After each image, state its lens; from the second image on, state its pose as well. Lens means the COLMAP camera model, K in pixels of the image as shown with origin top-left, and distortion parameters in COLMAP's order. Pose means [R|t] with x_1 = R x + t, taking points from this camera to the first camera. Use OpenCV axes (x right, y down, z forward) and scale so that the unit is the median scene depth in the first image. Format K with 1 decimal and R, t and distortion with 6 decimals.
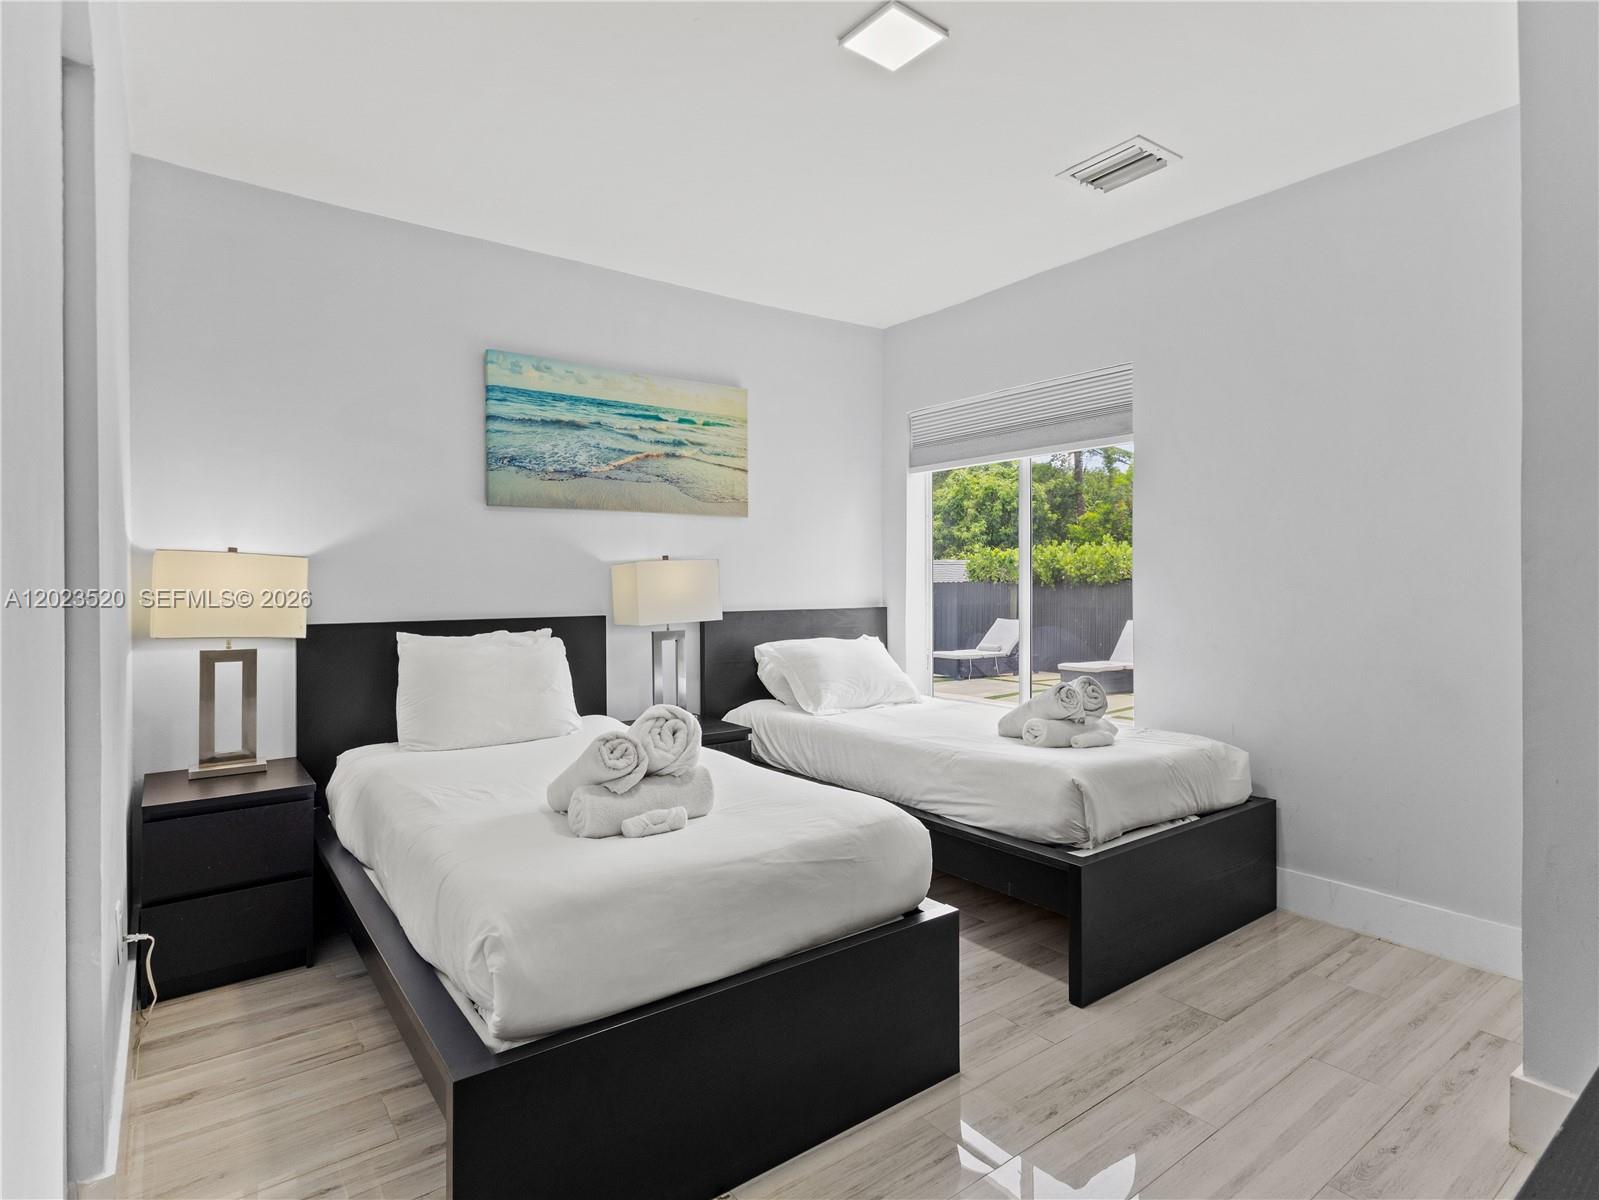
lens RADIAL K [[843.2, 0, 799.5], [0, 843.2, 600.0], [0, 0, 1]] dist [-0.001050, 0.000733]
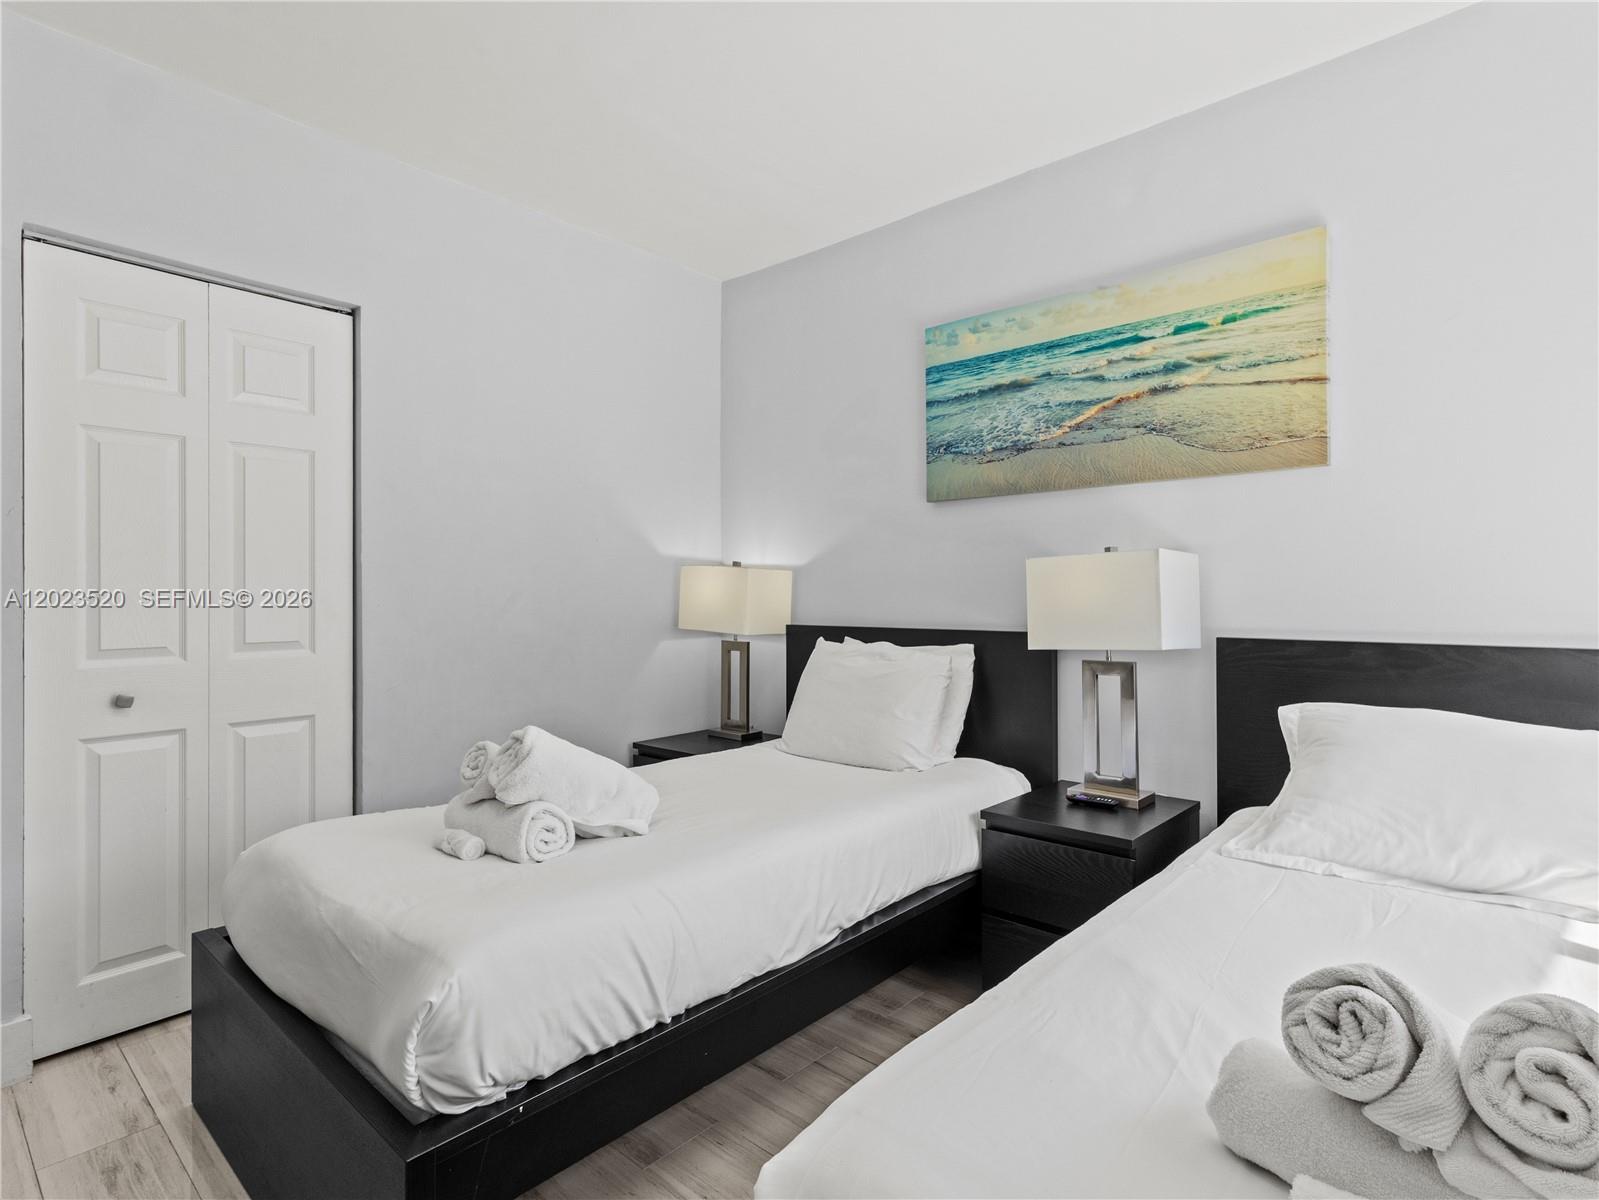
lens RADIAL K [[843.2, 0, 799.5], [0, 843.2, 600.0], [0, 0, 1]] dist [-0.001050, 0.000733]
pose [[0.186226, 0.001882, -0.982505, 0.450376], [-0.031098, 0.999508, -0.003980, -0.001312], [0.982015, 0.031295, 0.186193, 0.654264]]
